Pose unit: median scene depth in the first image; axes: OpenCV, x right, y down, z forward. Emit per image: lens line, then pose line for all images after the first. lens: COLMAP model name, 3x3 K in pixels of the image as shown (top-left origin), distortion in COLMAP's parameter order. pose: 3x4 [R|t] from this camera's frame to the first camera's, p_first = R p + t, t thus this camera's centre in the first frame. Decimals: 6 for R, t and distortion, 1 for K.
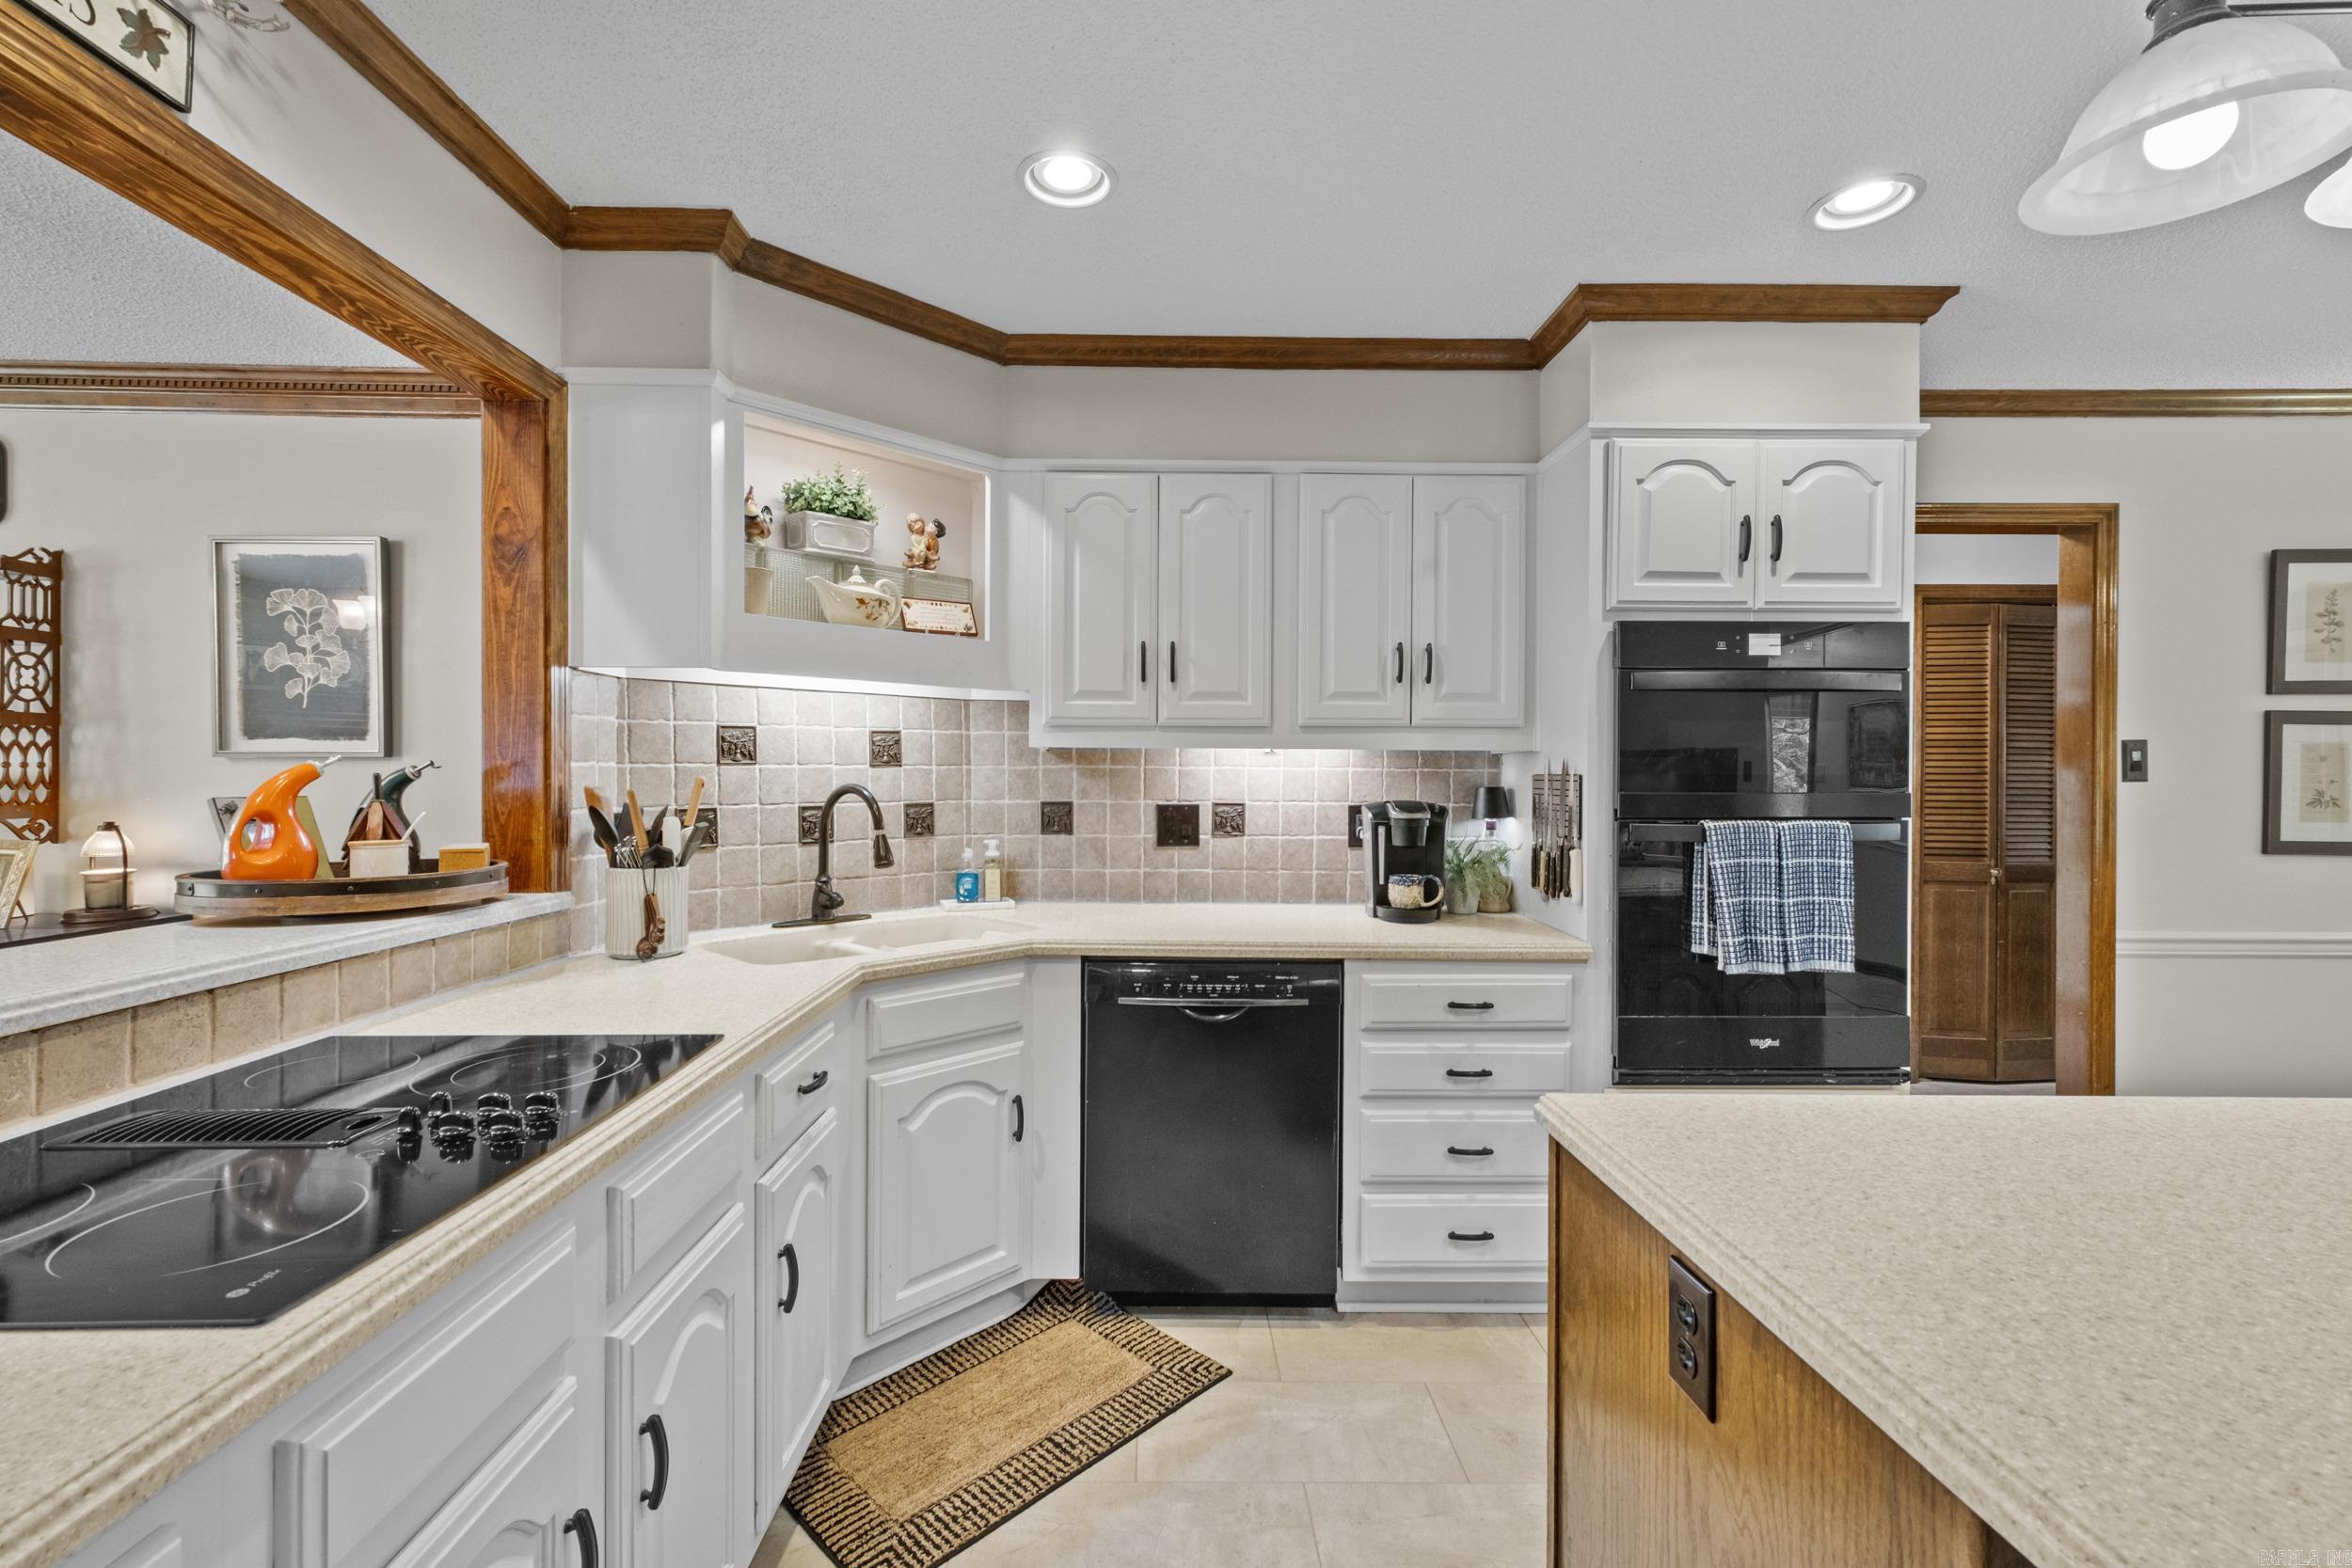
lens RADIAL K [[1008.6, 0, 1164.2], [0, 1008.6, 778.9], [0, 0, 1]] dist [0.007471, 0.000338]
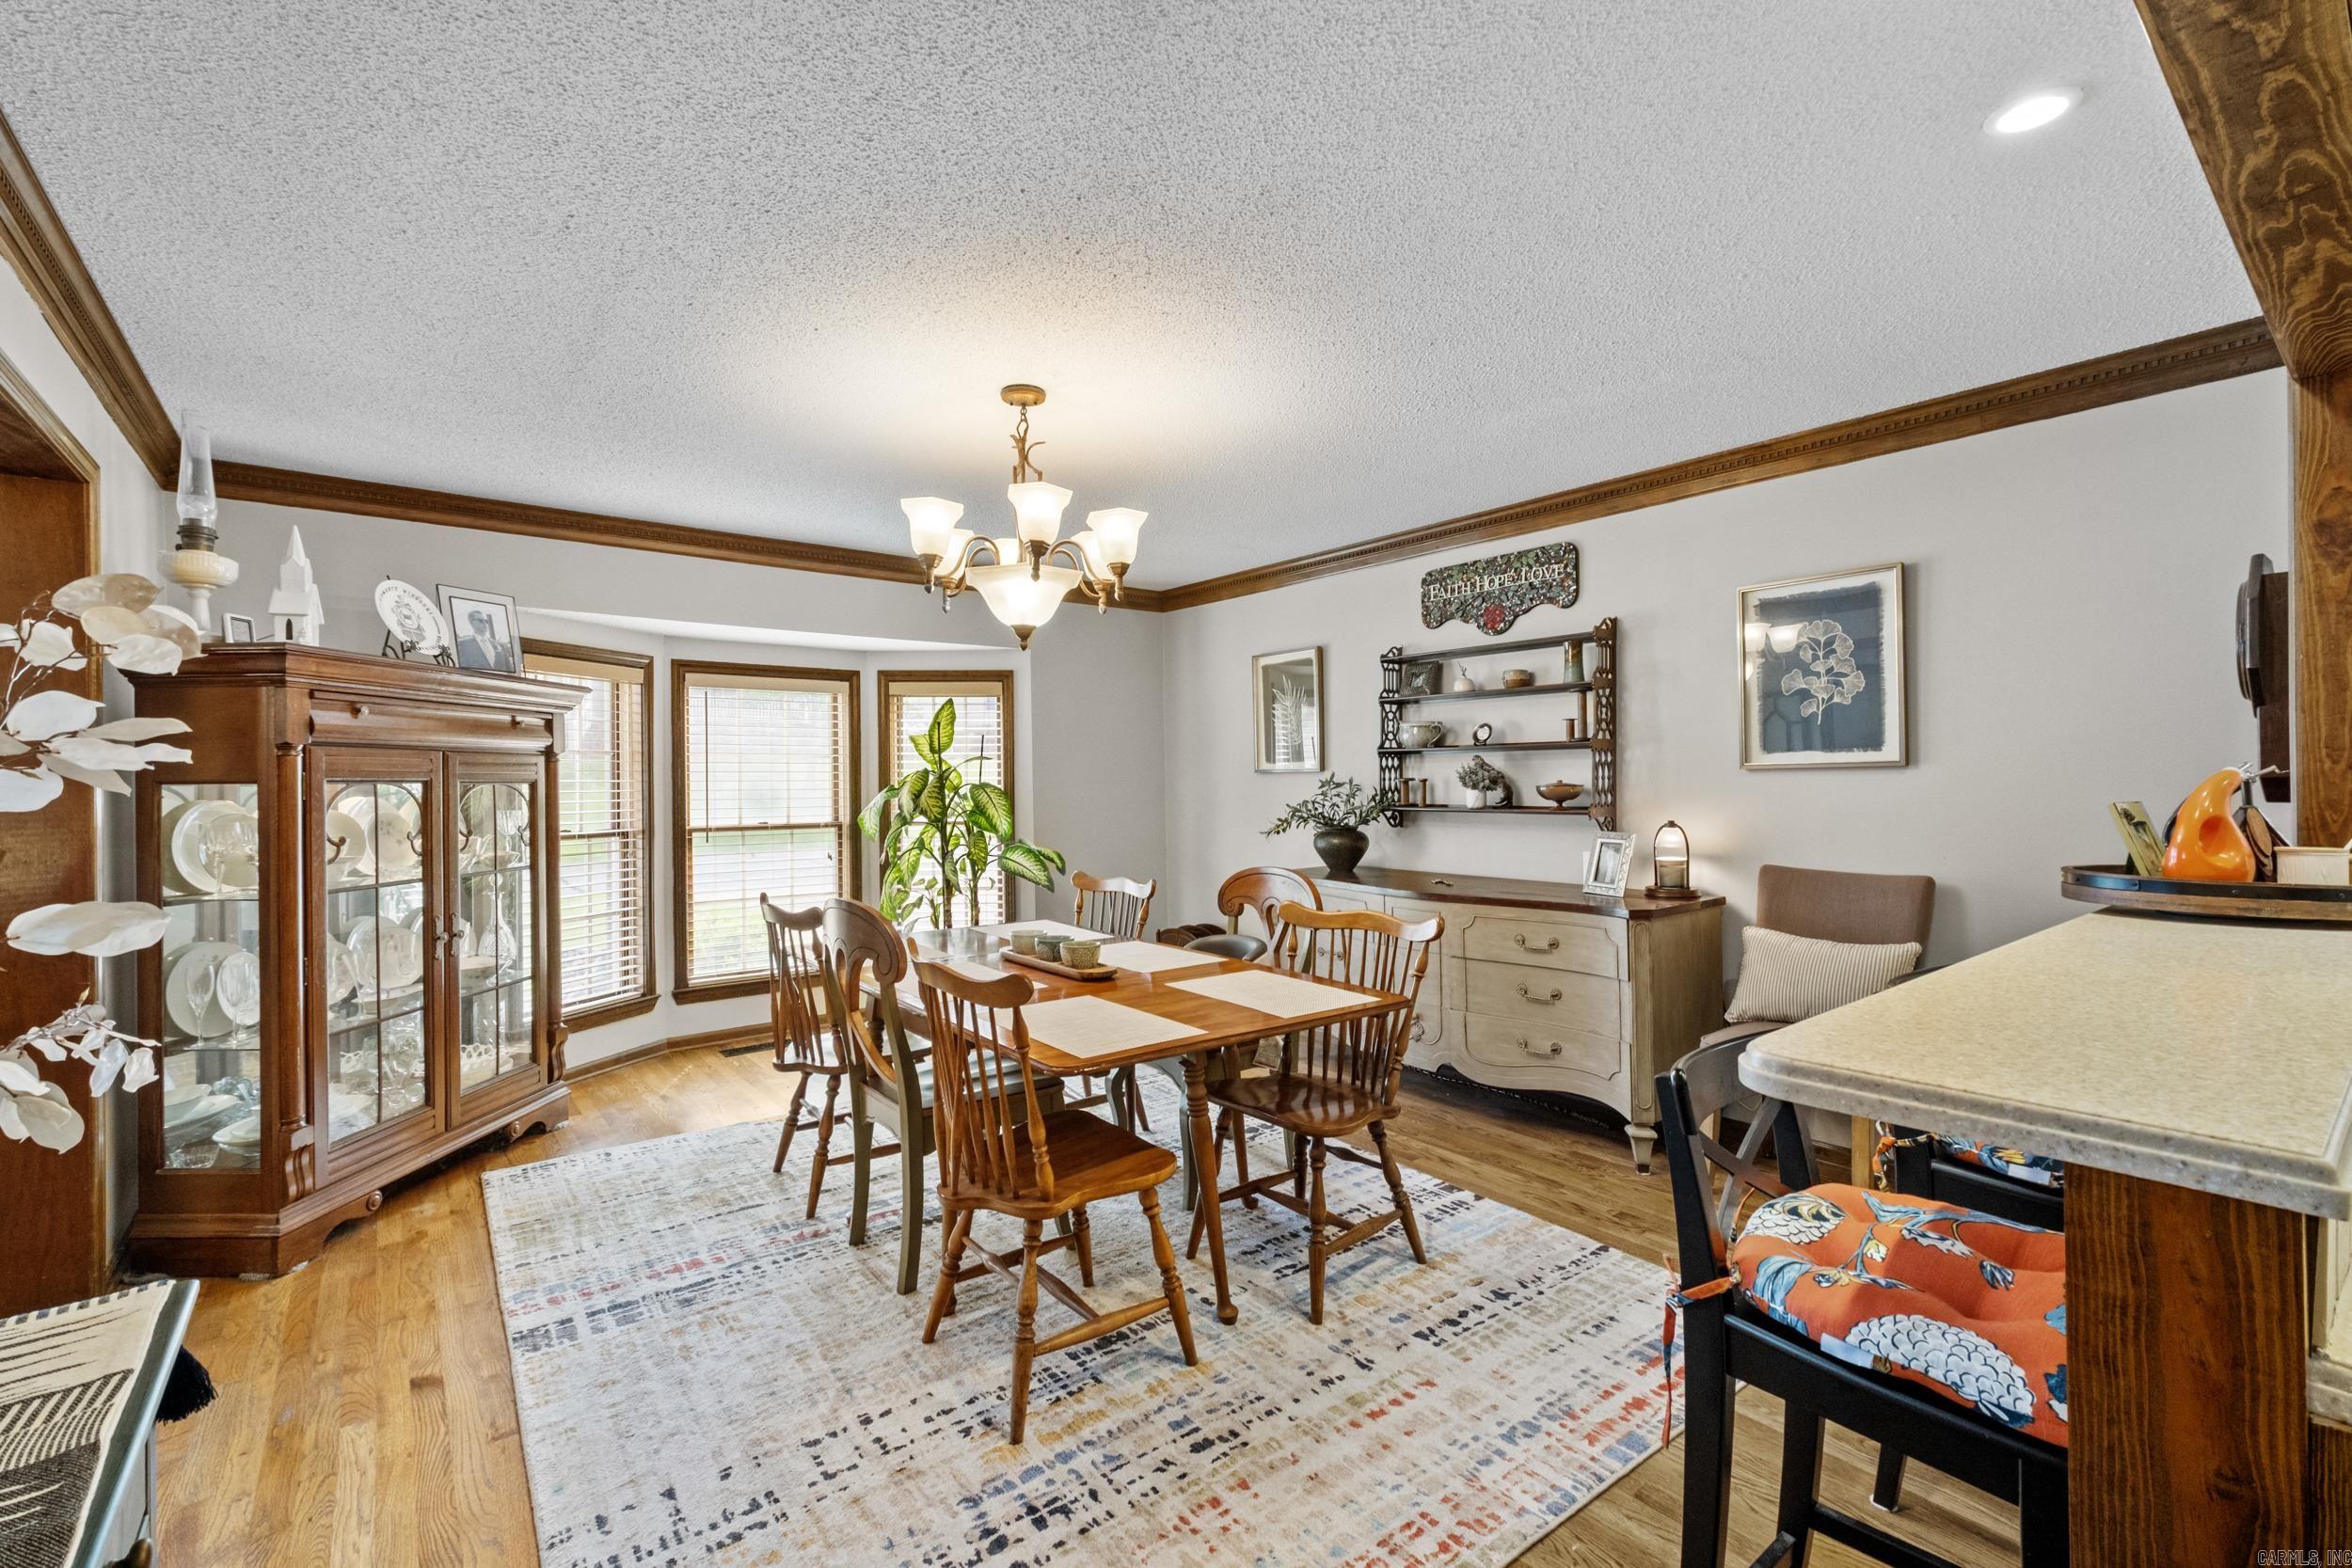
lens RADIAL K [[1008.6, 0, 1167.4], [0, 1008.6, 784.8], [0, 0, 1]] dist [0.007471, 0.000338]
pose [[0.609415, -0.007690, -0.792814, -0.437784], [0.006299, 0.999968, -0.004857, -0.000958], [0.792827, -0.002034, 0.609444, -0.311346]]
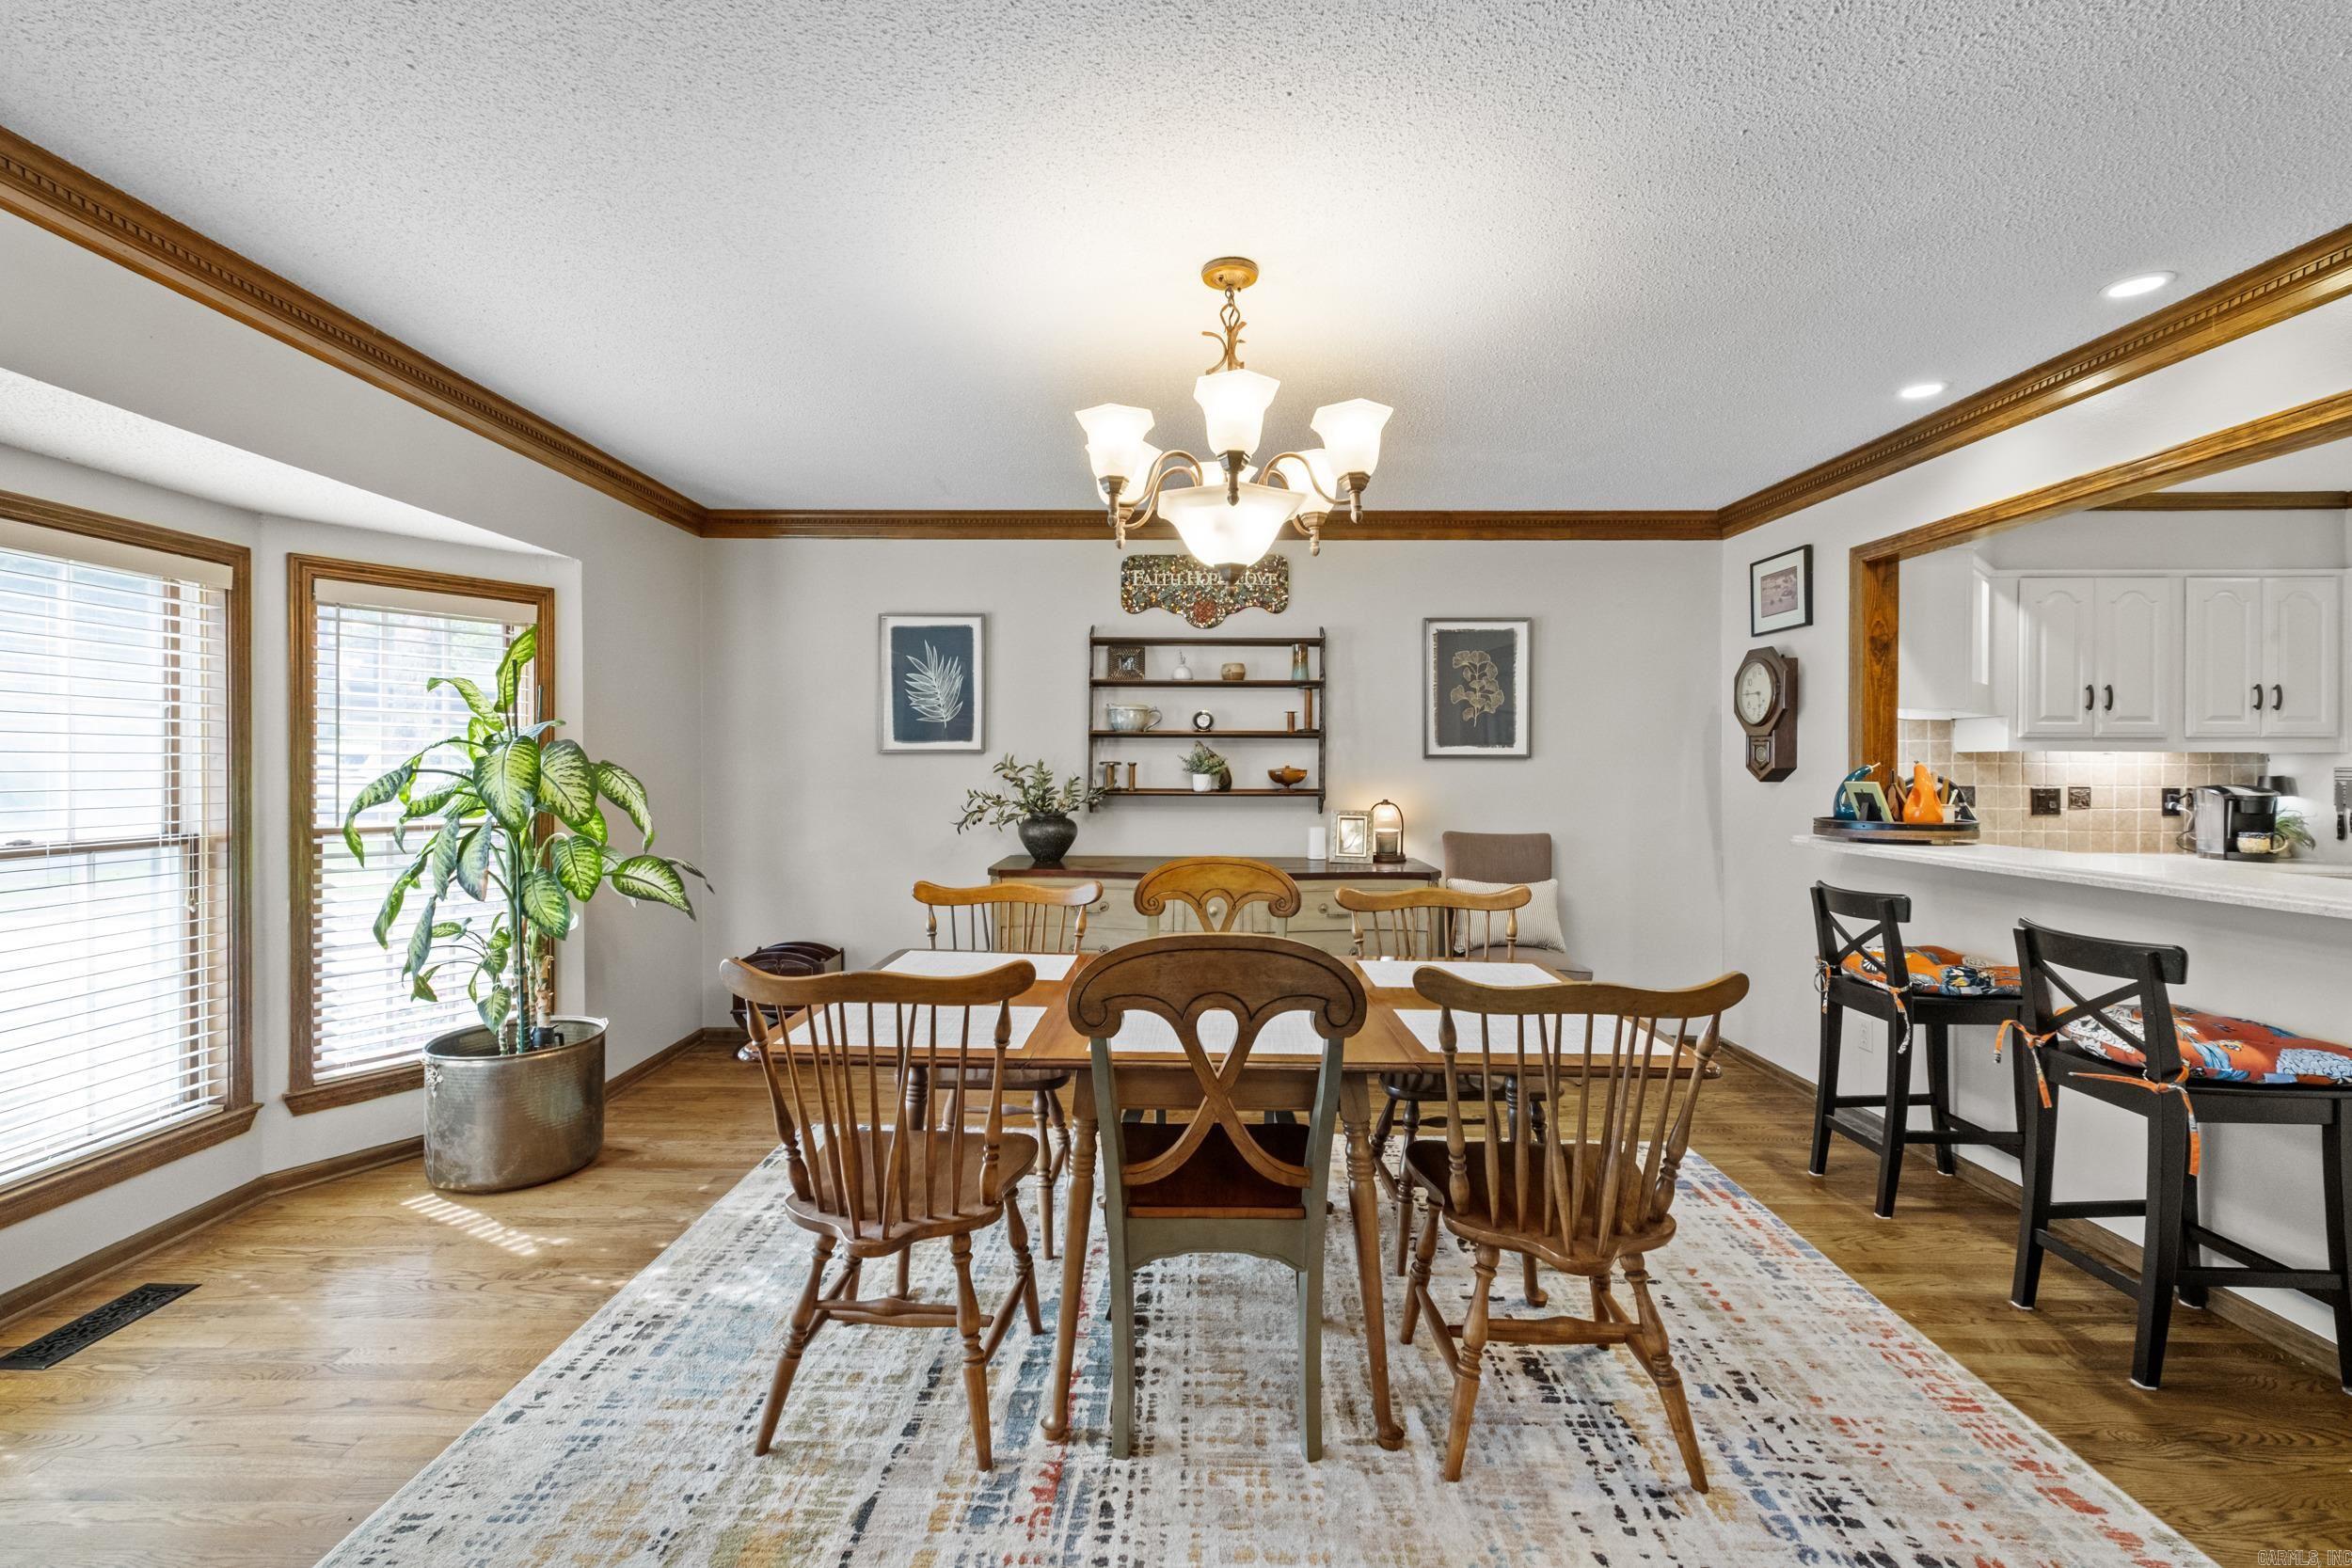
lens RADIAL K [[1008.6, 0, 1175.7], [0, 1008.6, 775.7], [0, 0, 1]] dist [0.007471, 0.000338]
pose [[0.999768, -0.002204, -0.021432, -1.426927], [0.002300, 0.999988, 0.004431, -0.003521], [0.021422, -0.004479, 0.999760, -0.628777]]
